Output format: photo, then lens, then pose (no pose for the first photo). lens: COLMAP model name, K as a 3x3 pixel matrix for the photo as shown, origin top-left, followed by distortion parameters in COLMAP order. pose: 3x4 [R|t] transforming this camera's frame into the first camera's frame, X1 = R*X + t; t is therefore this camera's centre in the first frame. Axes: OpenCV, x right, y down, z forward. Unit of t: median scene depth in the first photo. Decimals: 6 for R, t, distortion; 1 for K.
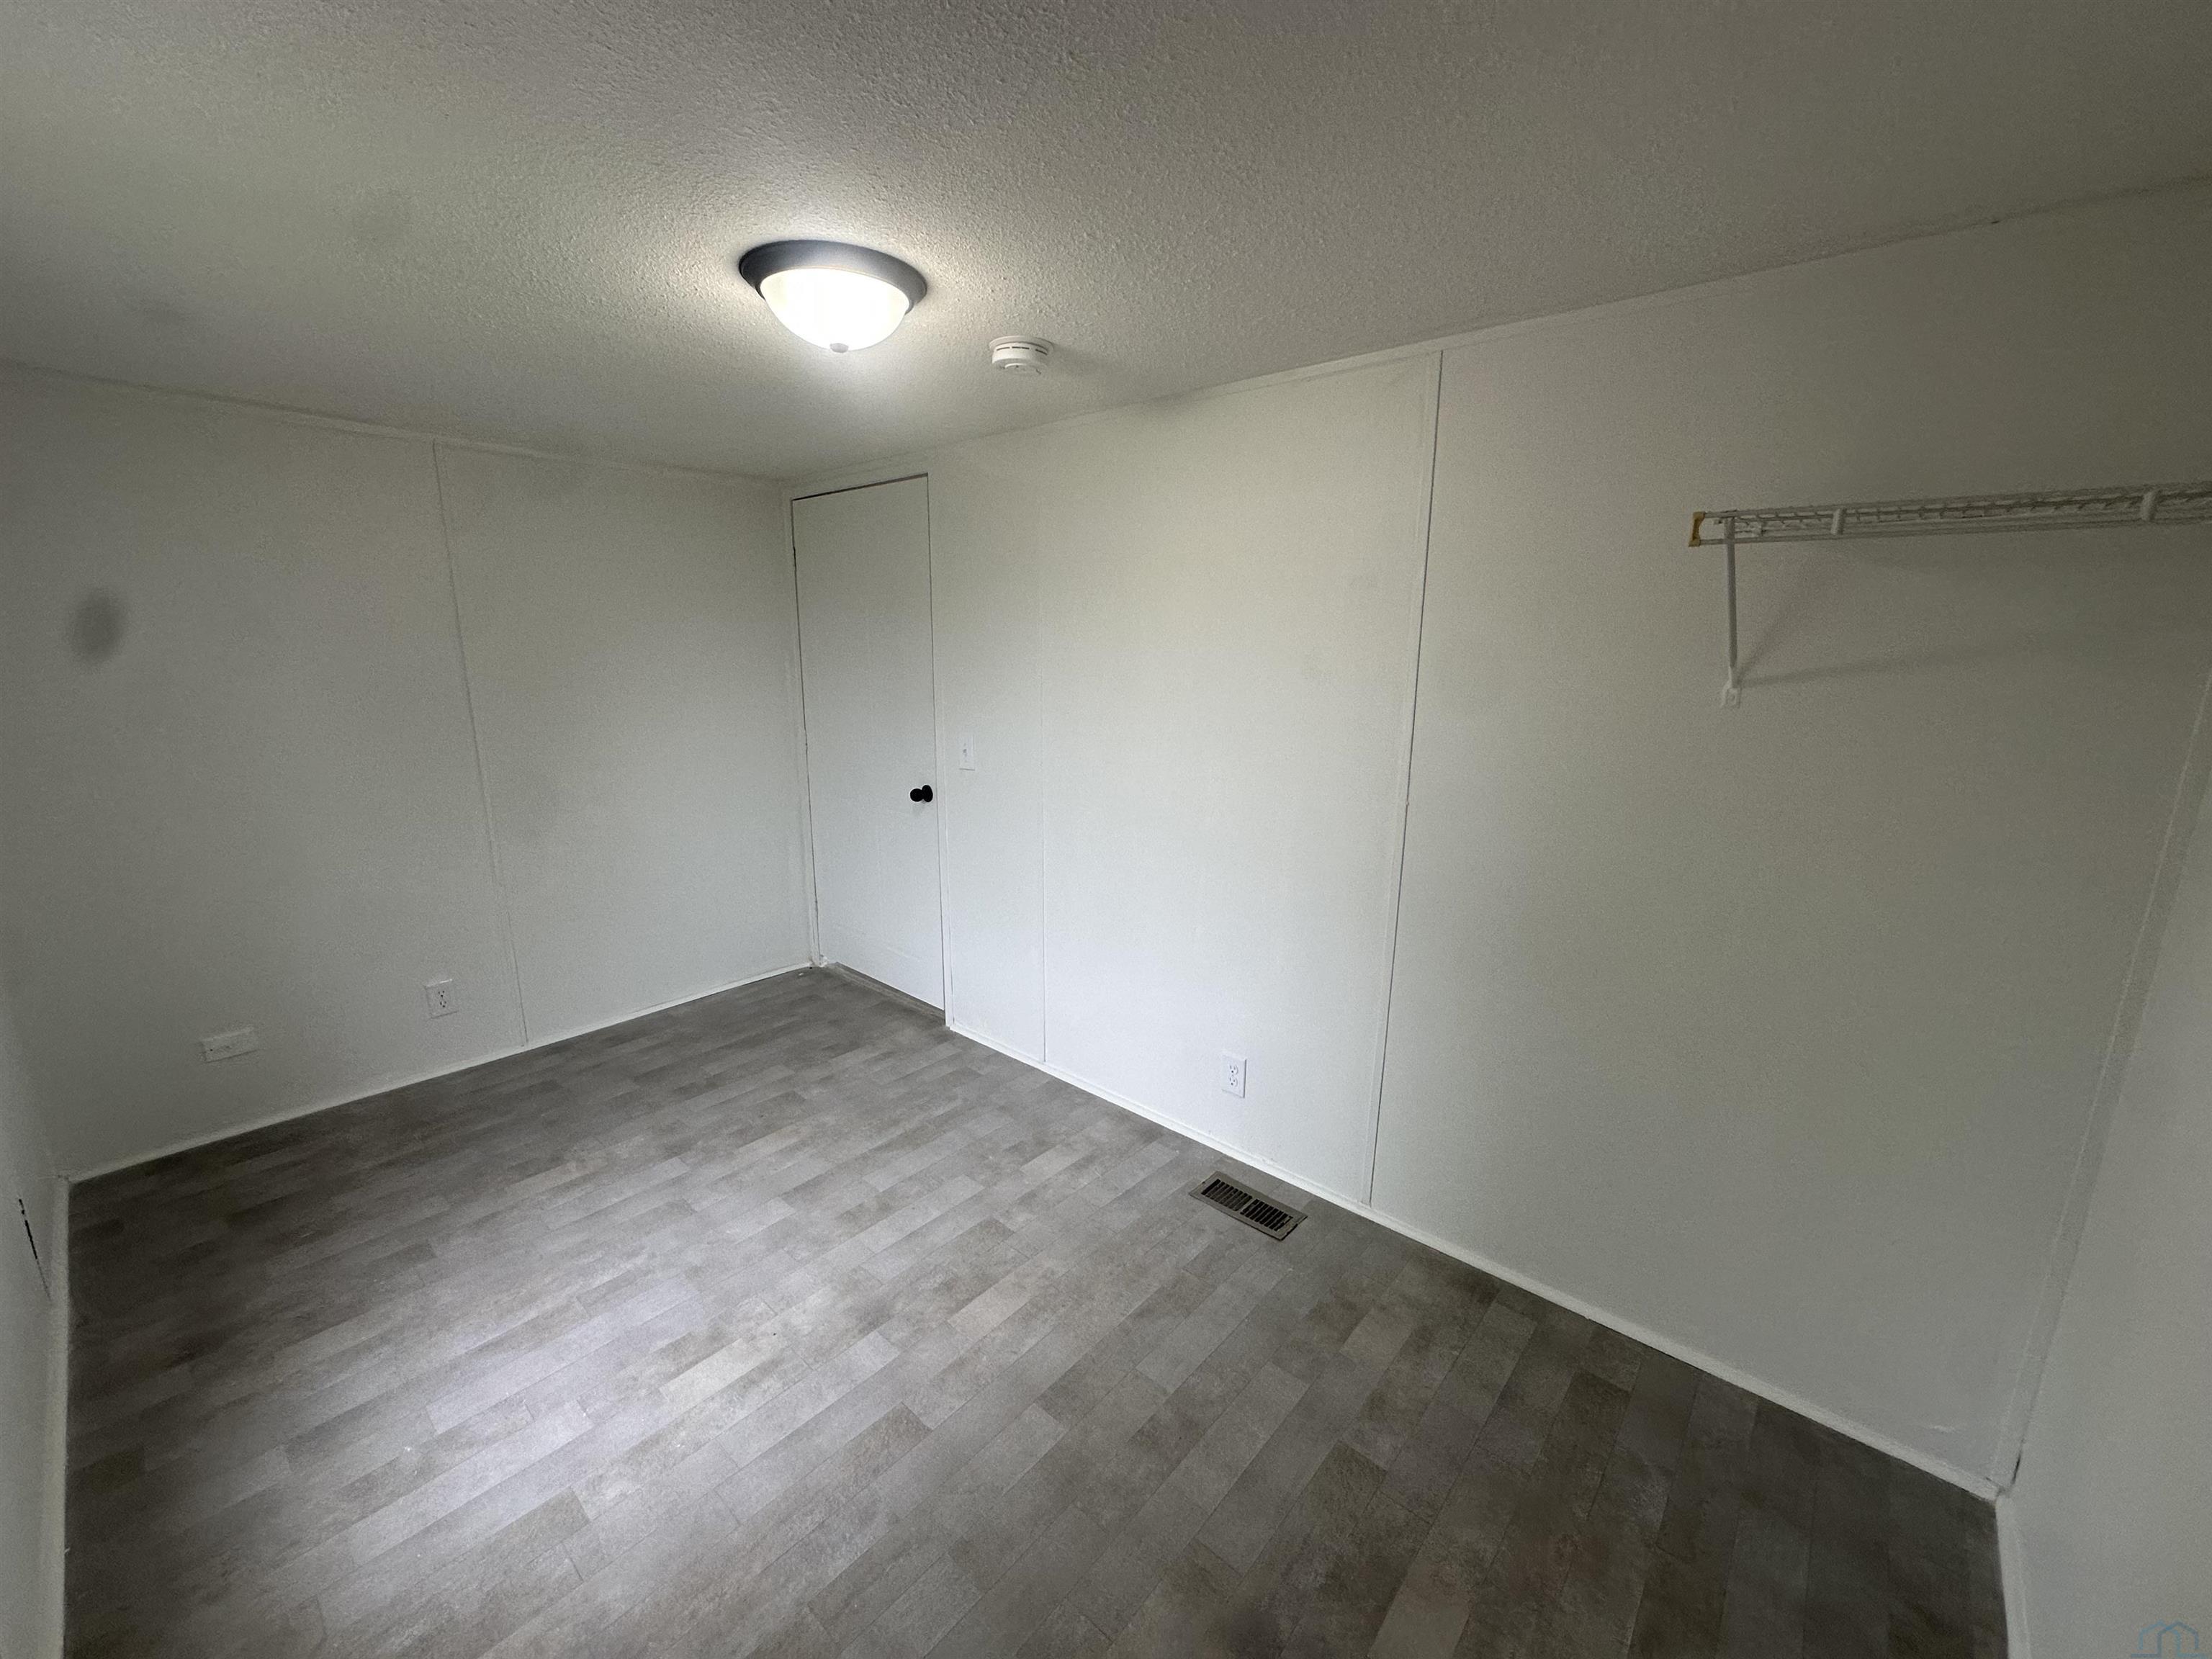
lens RADIAL K [[879.0, 0, 1106.0], [0, 879.0, 829.5], [0, 0, 1]] dist [-0.002901, -0.000216]
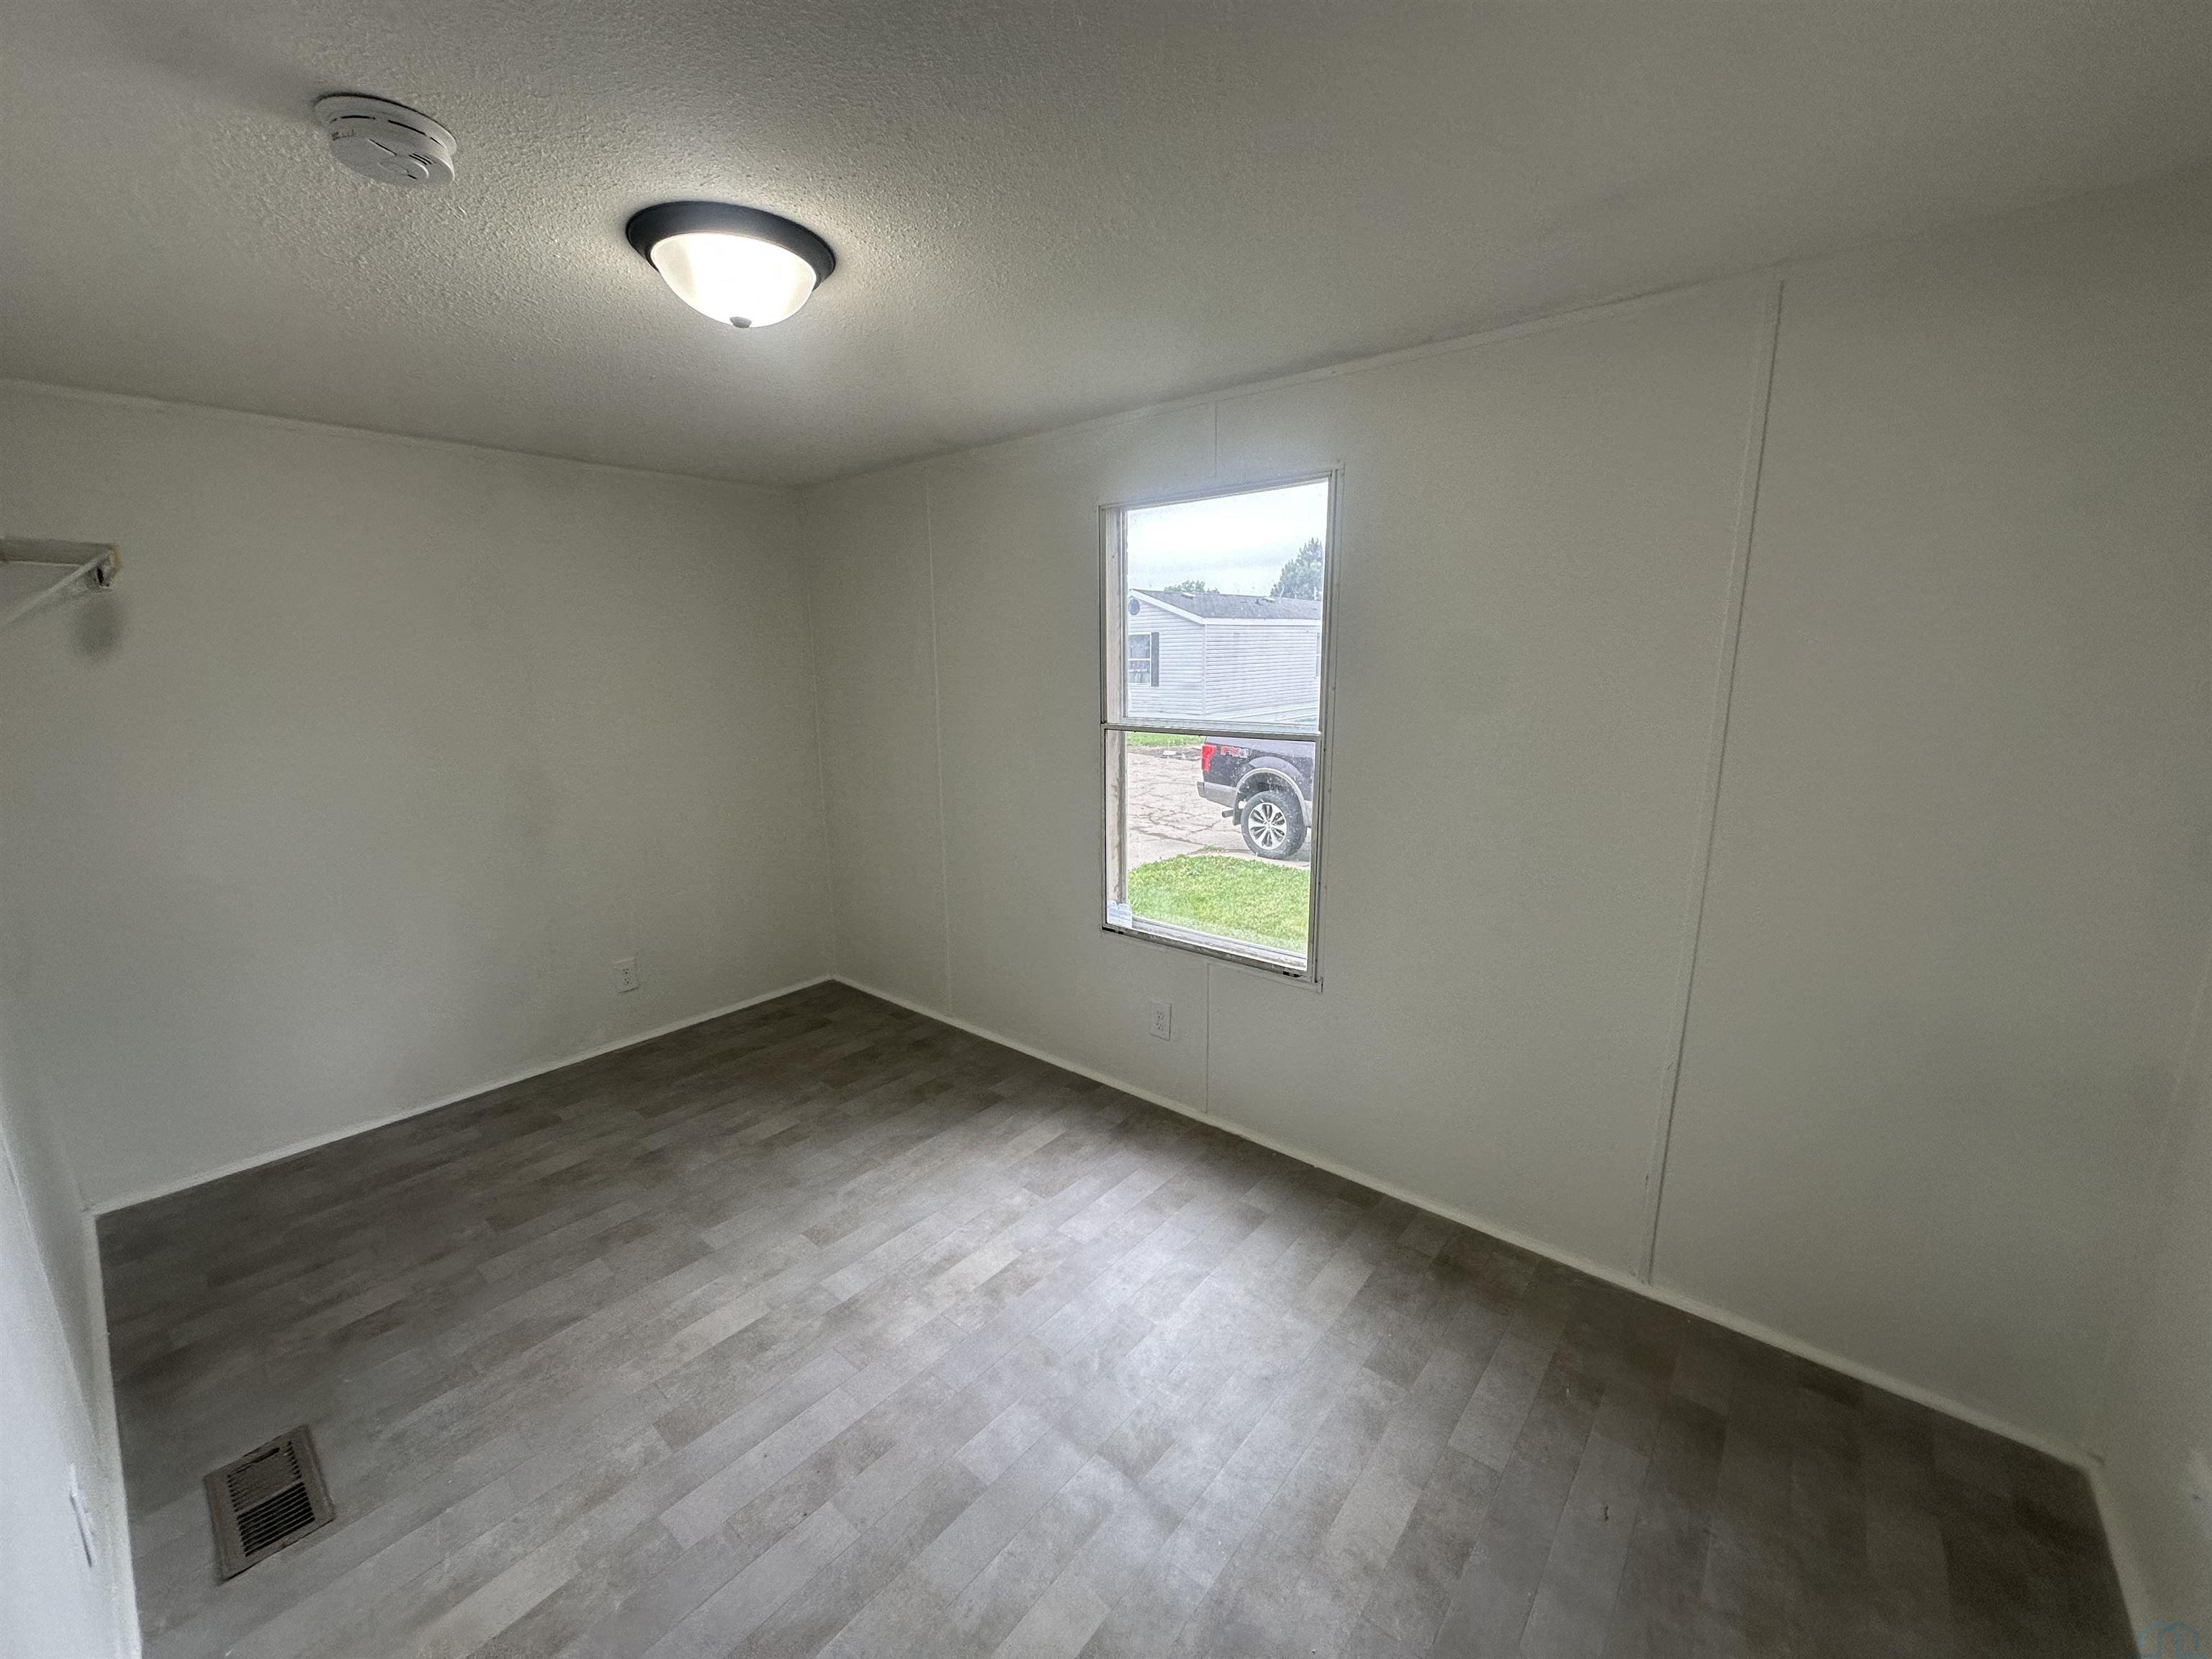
lens RADIAL K [[879.0, 0, 1106.0], [0, 879.0, 829.5], [0, 0, 1]] dist [-0.002901, -0.000216]
pose [[-0.999773, 0.003253, -0.021034, -0.531018], [-0.005466, 0.915861, 0.401459, -0.345344], [0.020570, 0.401483, -0.915636, 1.660014]]
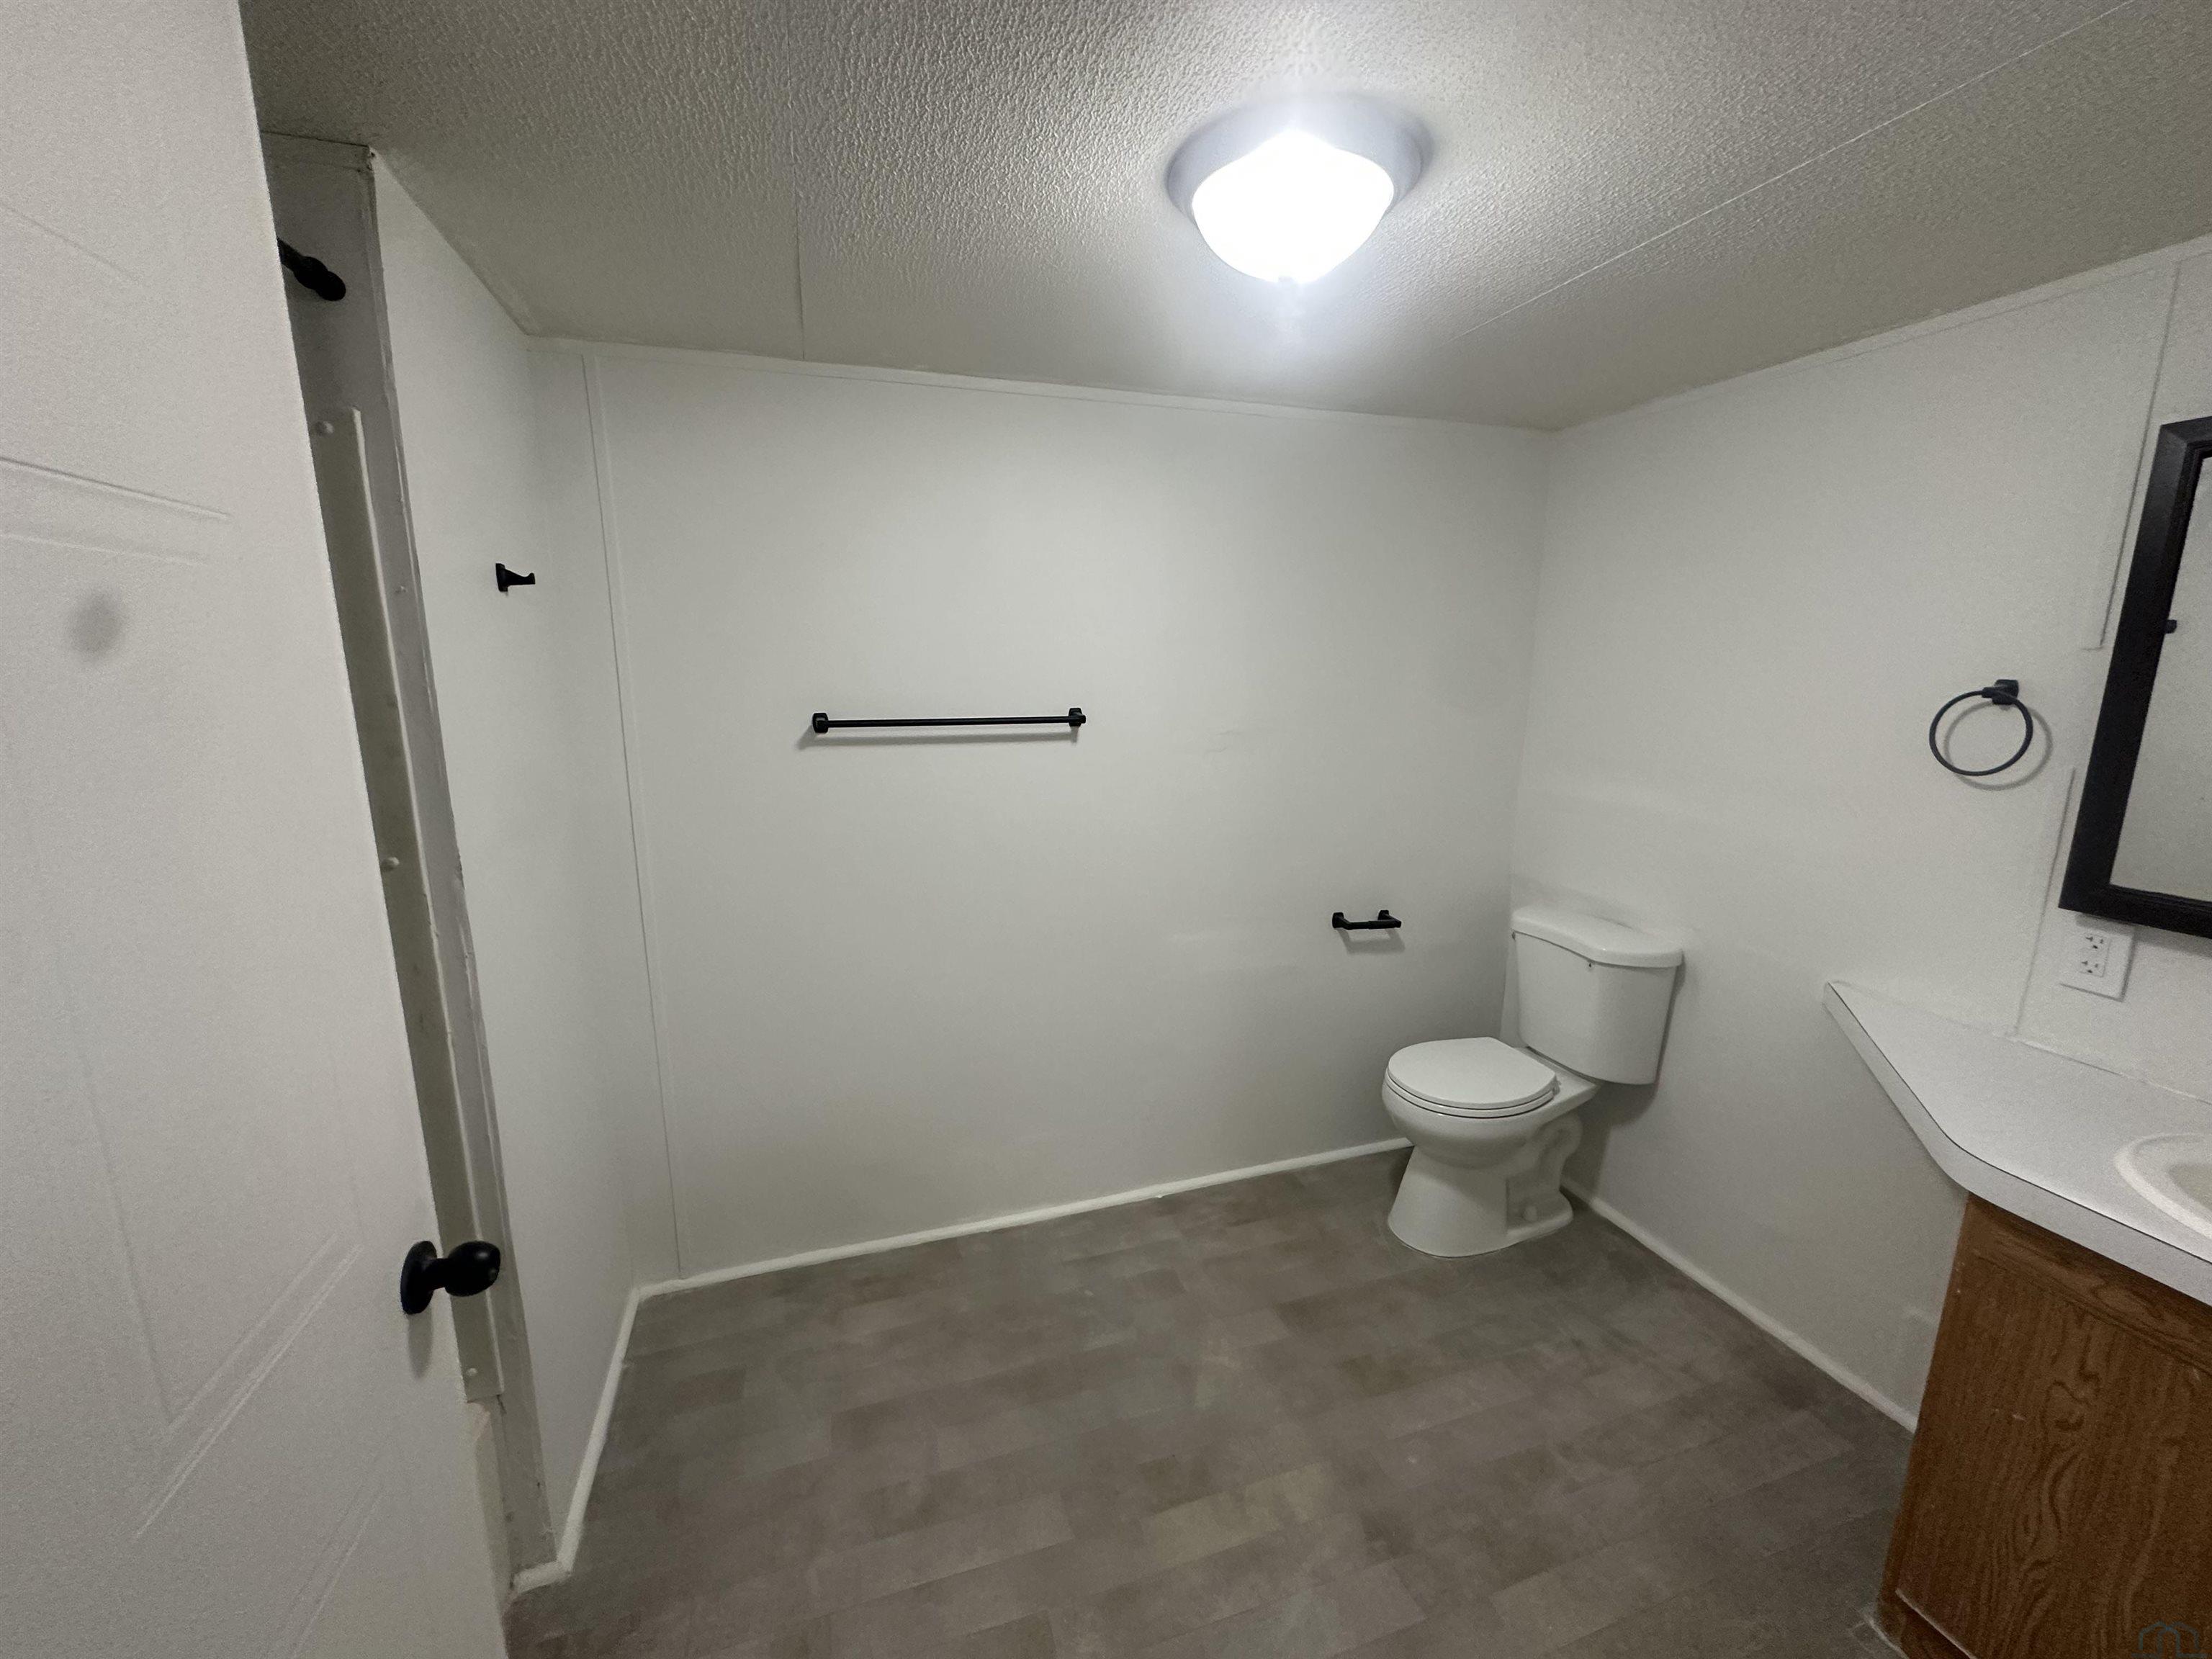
lens RADIAL K [[886.8, 0, 1106.0], [0, 886.8, 829.5], [0, 0, 1]] dist [0.001766, 0.000177]
pose [[0.855458, 0.091403, -0.509742, -0.129847], [-0.106845, 0.994275, -0.001024, -0.043781], [0.506731, 0.055339, 0.860327, 0.155289]]
